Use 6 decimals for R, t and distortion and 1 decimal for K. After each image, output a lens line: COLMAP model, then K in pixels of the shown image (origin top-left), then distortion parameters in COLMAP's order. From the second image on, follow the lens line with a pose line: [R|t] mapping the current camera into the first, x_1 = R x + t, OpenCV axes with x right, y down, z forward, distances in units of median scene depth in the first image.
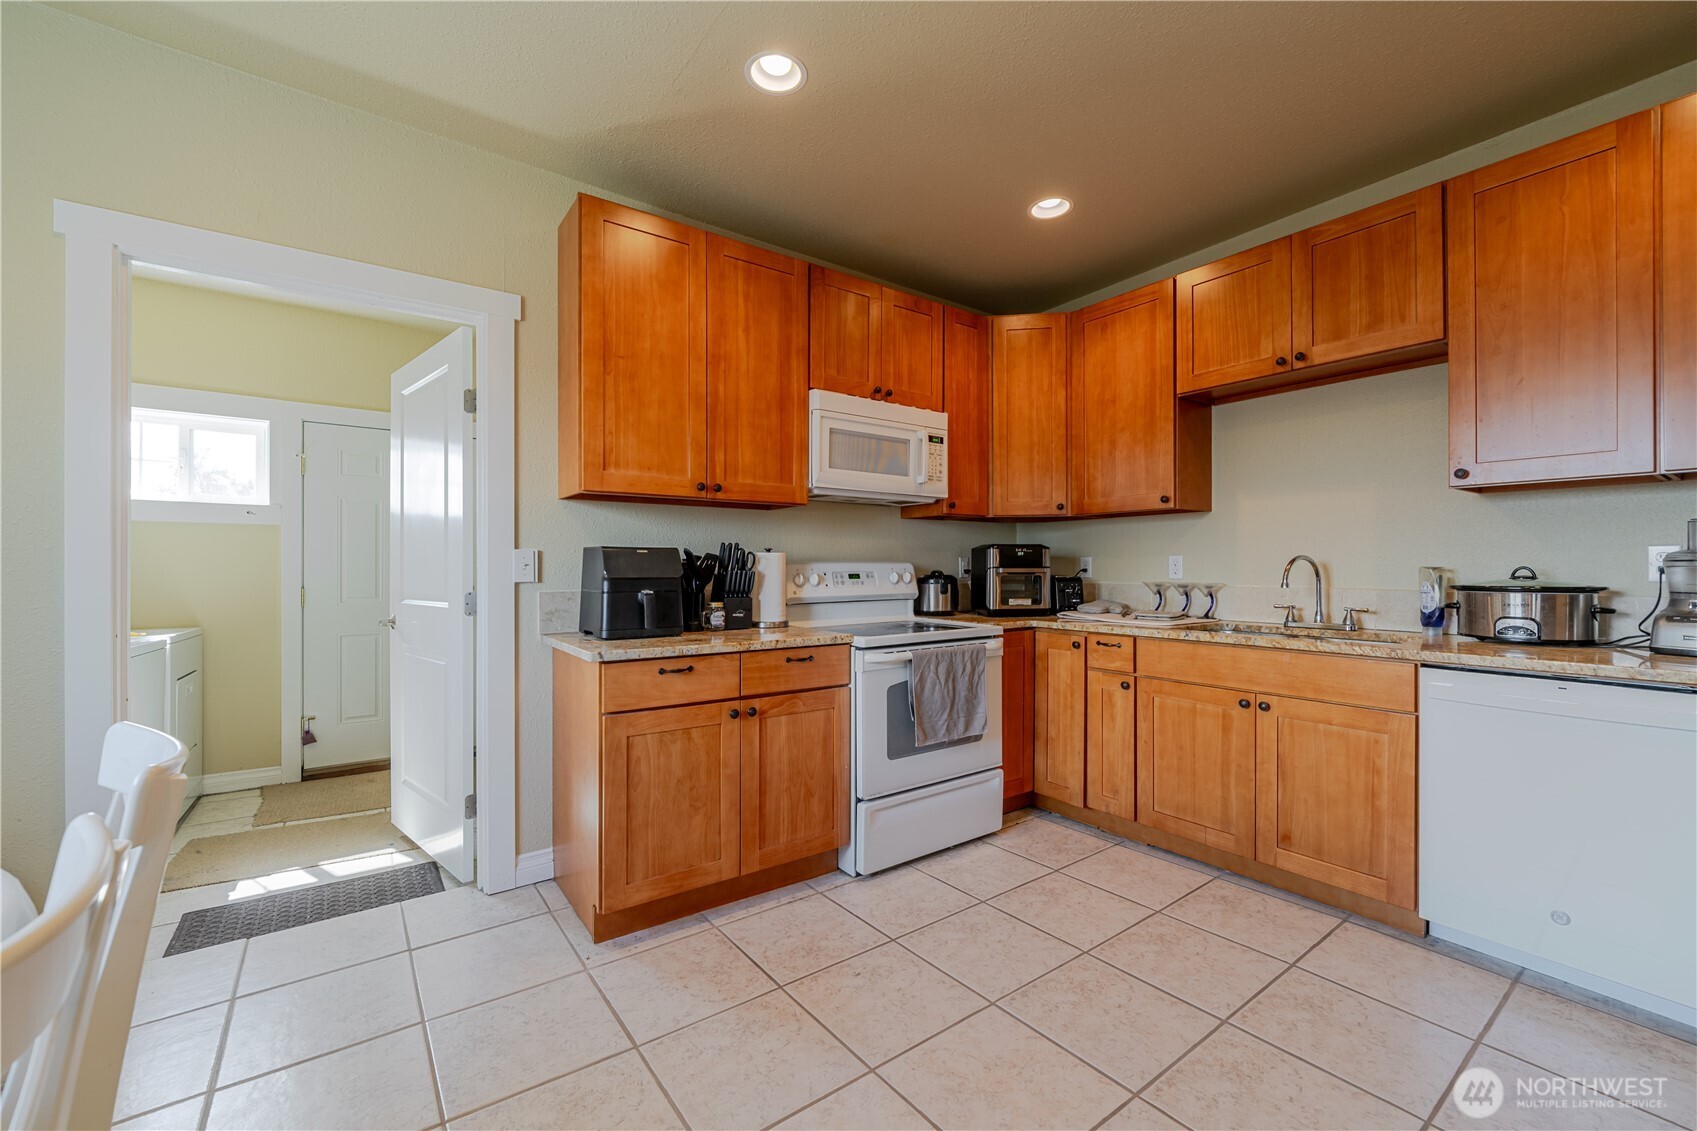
lens RADIAL K [[693.6, 0, 848.8], [0, 693.6, 563.9], [0, 0, 1]] dist [-0.010463, -0.001128]
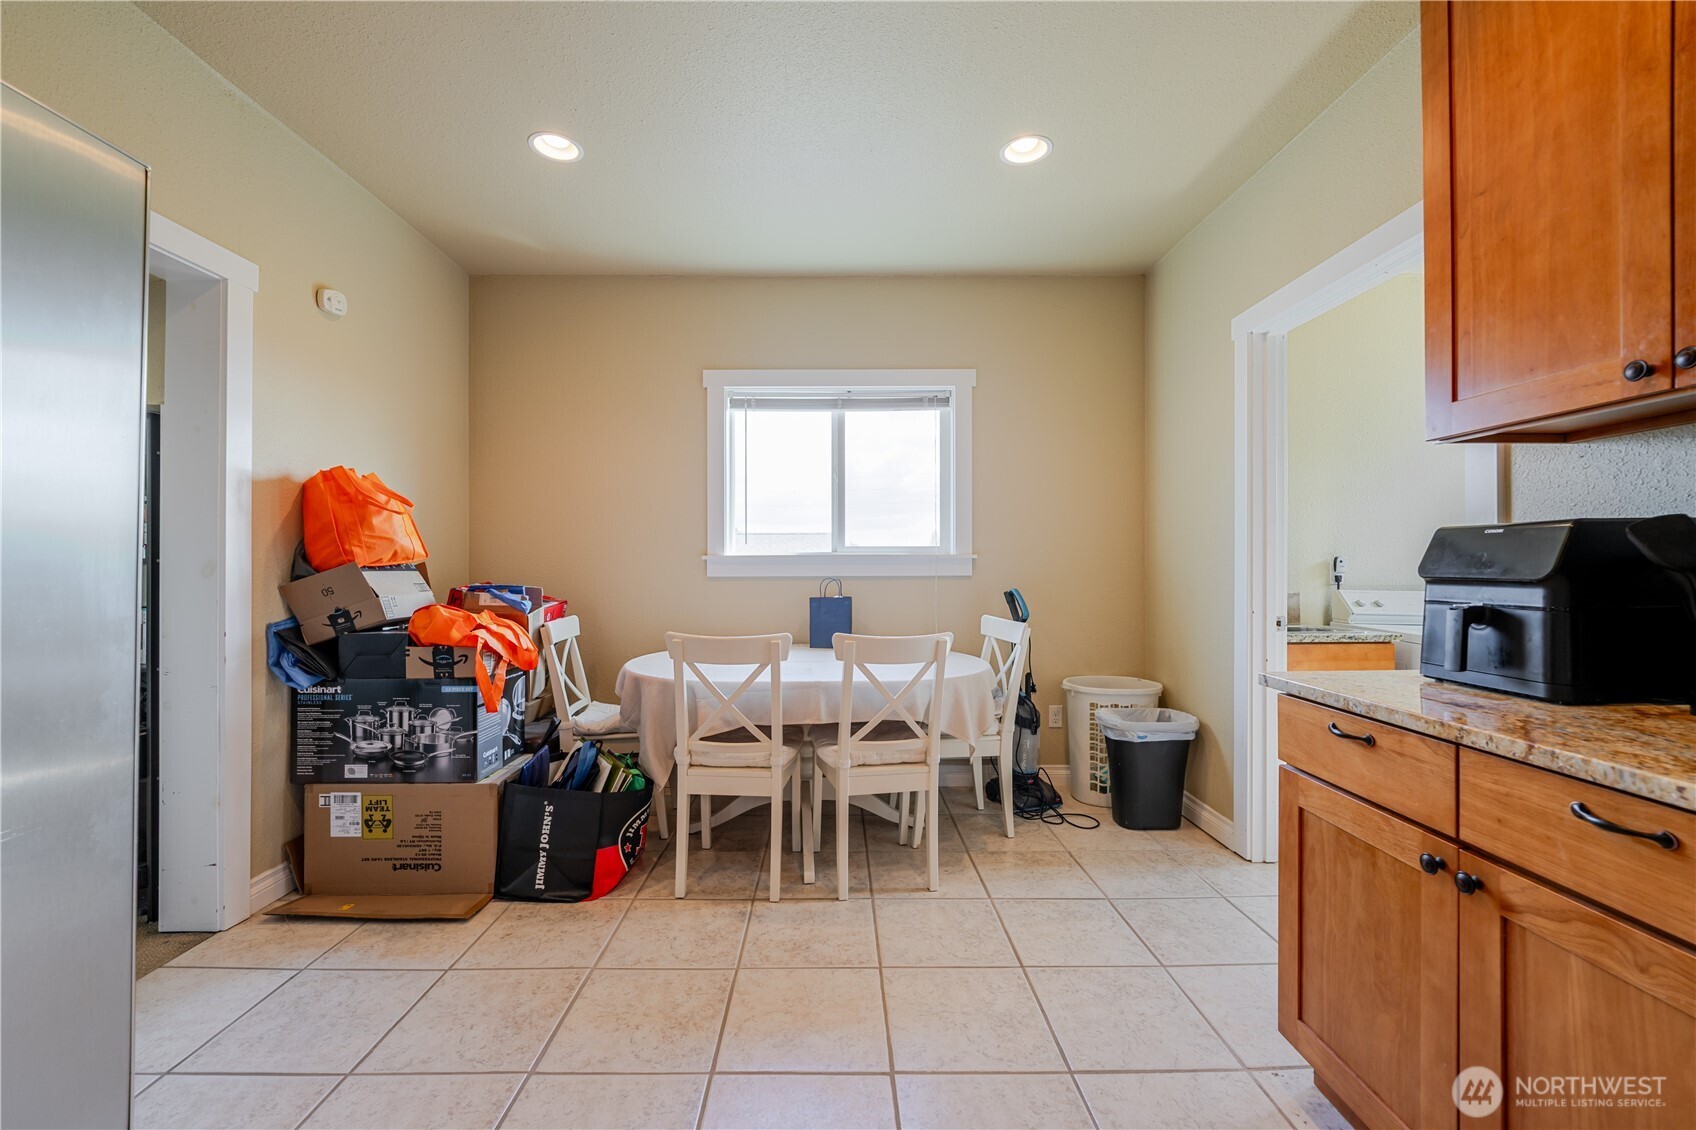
lens RADIAL K [[693.2, 0, 846.4], [0, 693.2, 567.4], [0, 0, 1]] dist [-0.010463, -0.001128]
pose [[-0.577864, 0.005299, -0.816116, 0.400647], [0.005847, 0.999980, 0.002352, 0.005278], [0.816112, -0.003413, -0.577883, 0.822924]]
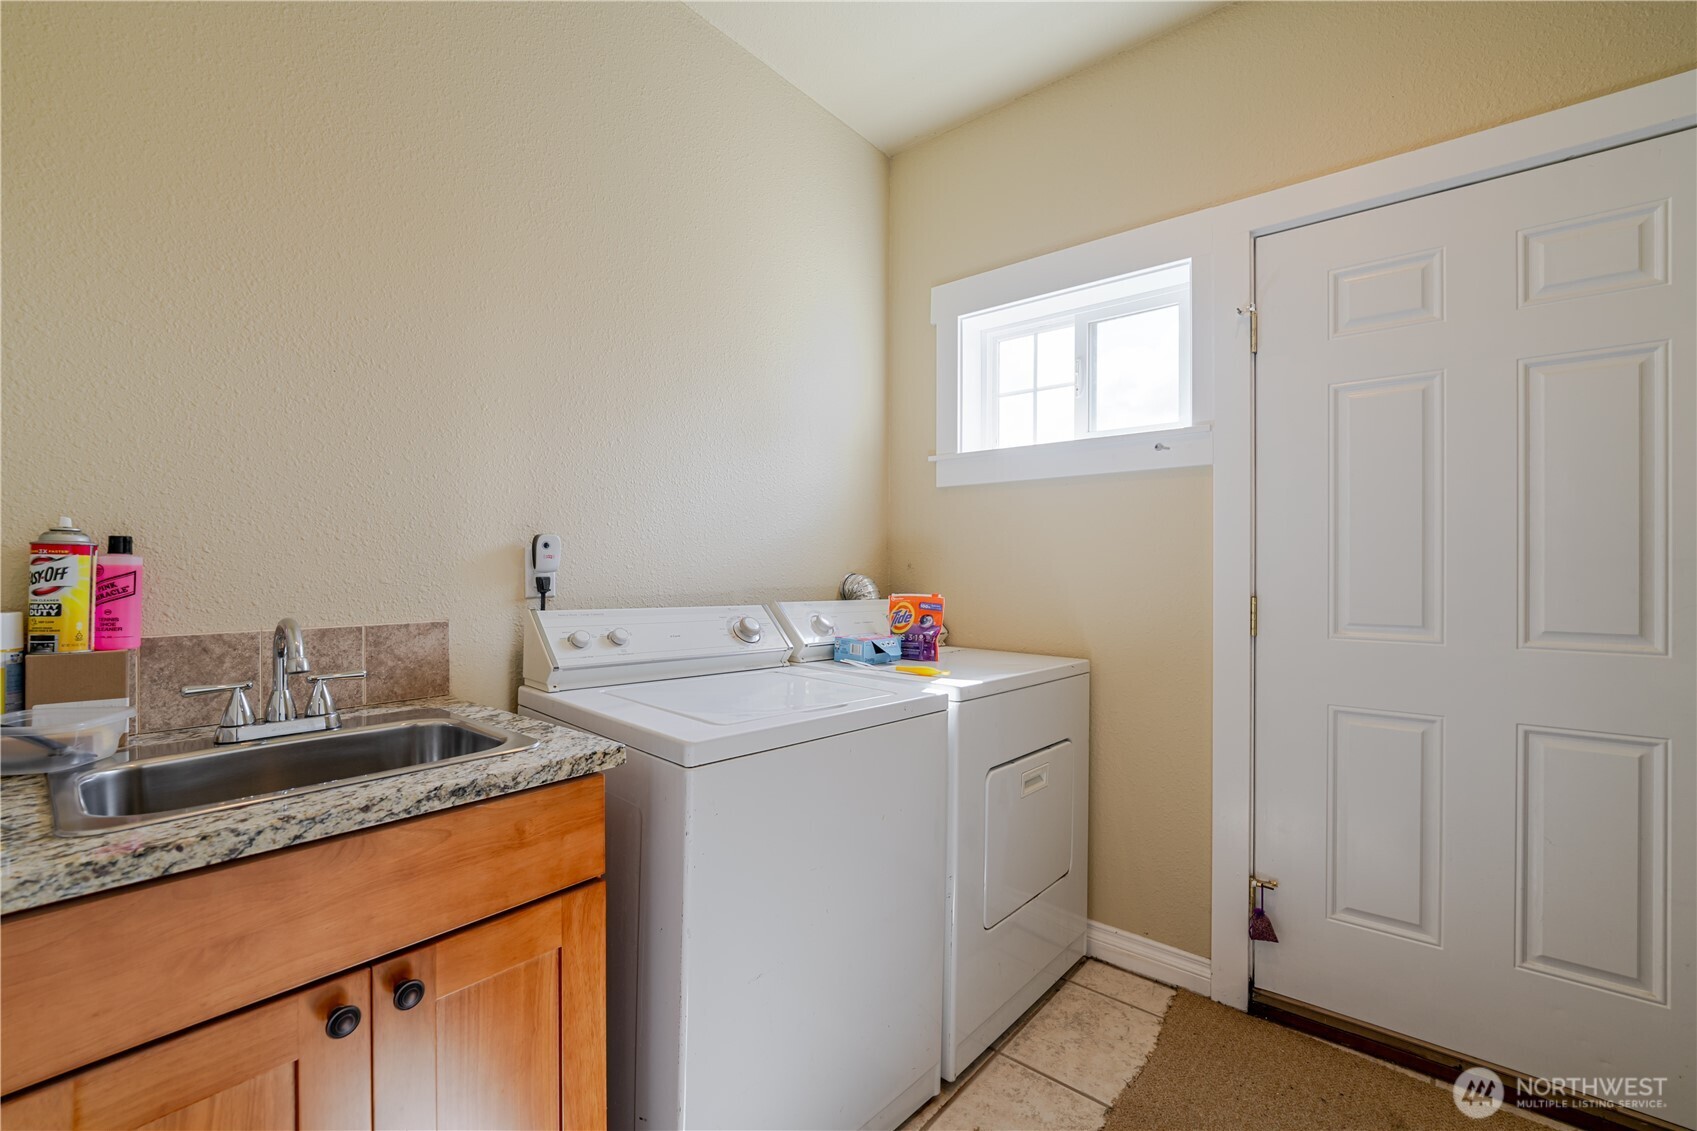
lens RADIAL K [[693.6, 0, 845.4], [0, 693.6, 565.4], [0, 0, 1]] dist [-0.010463, -0.001128]
pose [[0.231112, -0.001017, -0.972927, -0.610720], [0.002875, 0.999996, -0.000363, 0.020778], [0.972923, -0.002713, 0.231114, 0.944574]]
